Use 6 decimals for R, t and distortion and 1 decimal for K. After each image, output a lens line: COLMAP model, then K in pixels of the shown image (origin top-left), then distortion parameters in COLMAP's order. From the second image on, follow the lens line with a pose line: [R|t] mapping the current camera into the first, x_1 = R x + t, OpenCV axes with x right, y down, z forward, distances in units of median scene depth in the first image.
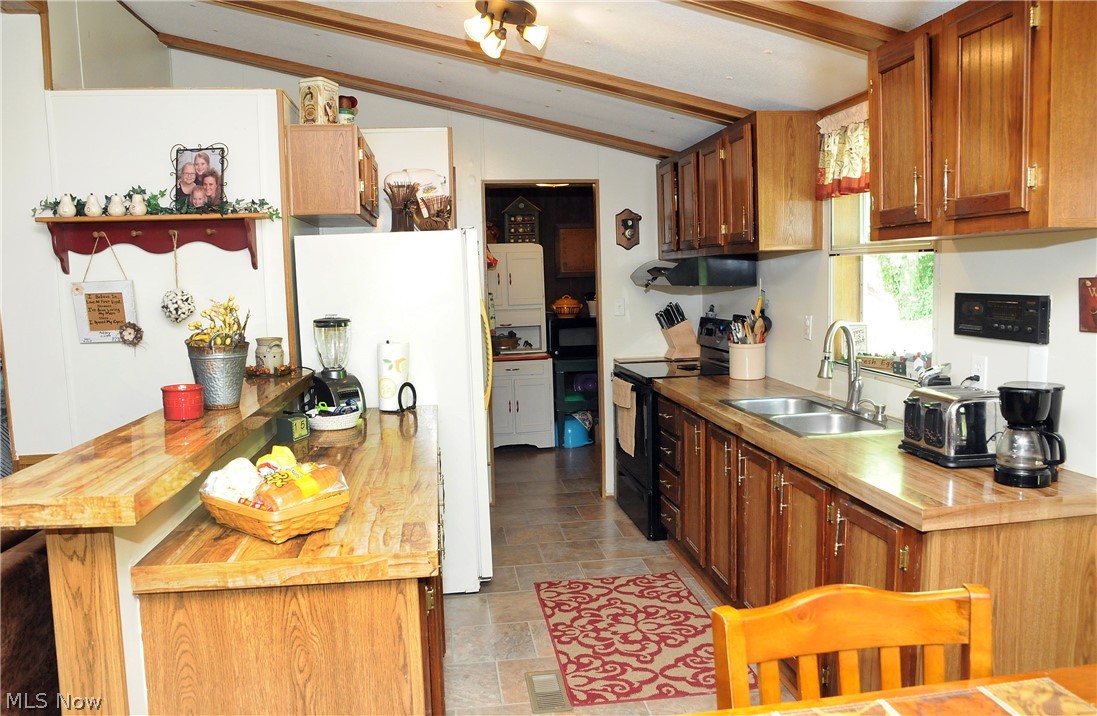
lens RADIAL K [[781.9, 0, 546.6], [0, 781.9, 363.6], [0, 0, 1]] dist [-0.094743, 0.031980]
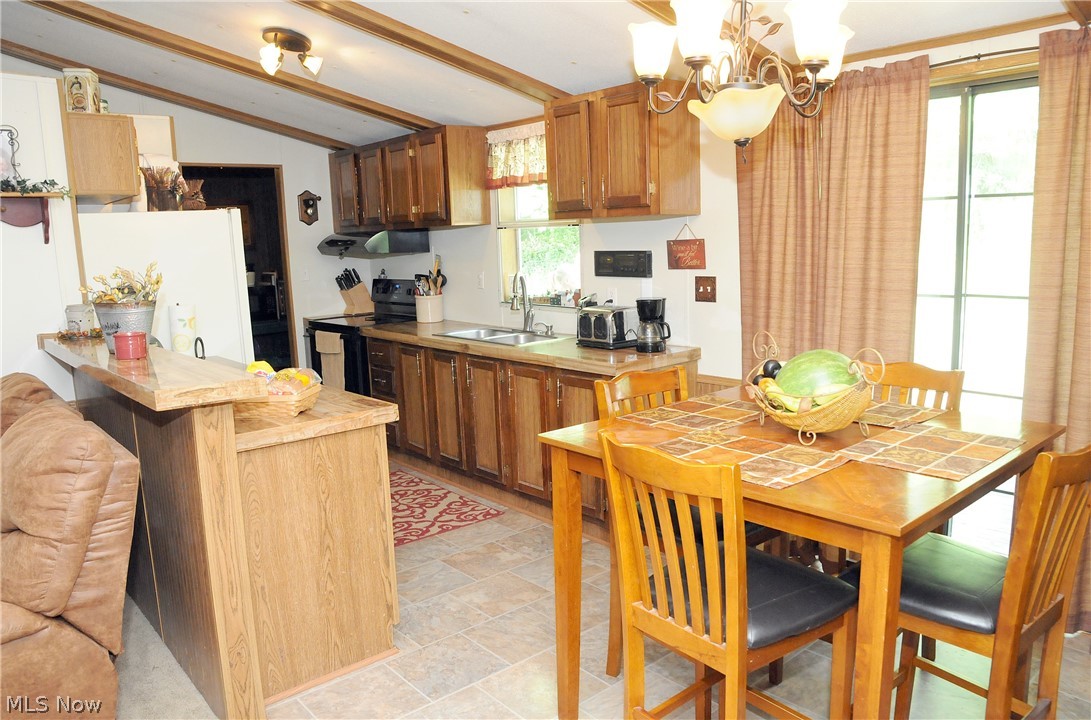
lens RADIAL K [[770.3, 0, 546.4], [0, 770.3, 361.0], [0, 0, 1]] dist [-0.062314, 0.022306]
pose [[0.843691, -0.090127, 0.529209, -0.375639], [0.072379, 0.995902, 0.054218, 0.038763], [-0.531927, -0.007440, 0.846757, -0.297362]]
